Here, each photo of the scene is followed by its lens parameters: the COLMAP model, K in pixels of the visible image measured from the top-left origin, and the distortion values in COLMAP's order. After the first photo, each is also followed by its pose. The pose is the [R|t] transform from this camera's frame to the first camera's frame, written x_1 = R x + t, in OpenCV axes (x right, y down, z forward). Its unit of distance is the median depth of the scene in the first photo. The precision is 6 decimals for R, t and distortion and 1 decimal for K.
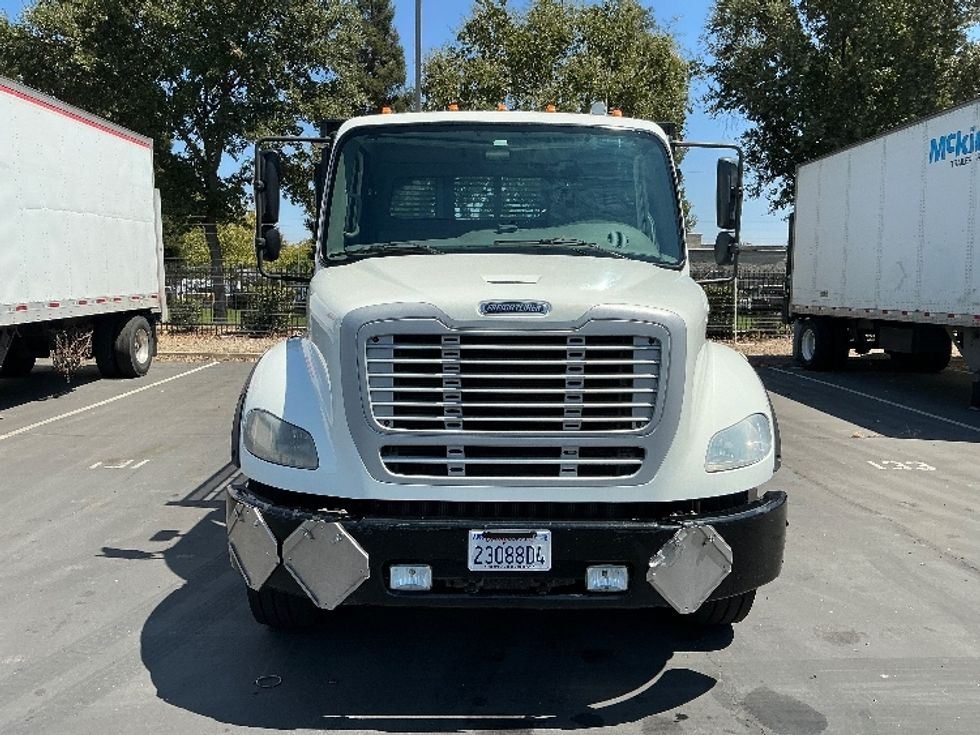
lens RADIAL K [[833.5, 0, 490.7], [0, 833.5, 347.9], [0, 0, 1]] dist [0.084463, -0.152222]
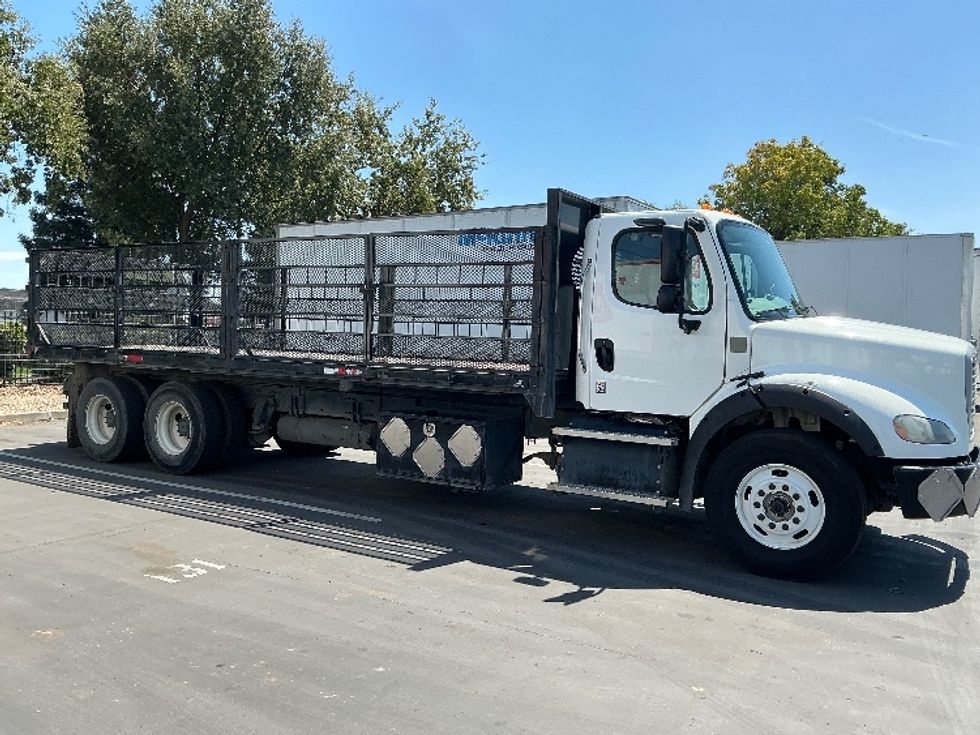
lens RADIAL K [[833.5, 0, 488.8], [0, 833.5, 372.5], [0, 0, 1]] dist [0.084463, -0.152222]
pose [[0.534623, -0.027781, 0.844634, -2.223353], [0.049096, 0.998792, 0.001775, -0.053103], [-0.843663, 0.040520, 0.535342, 0.895478]]
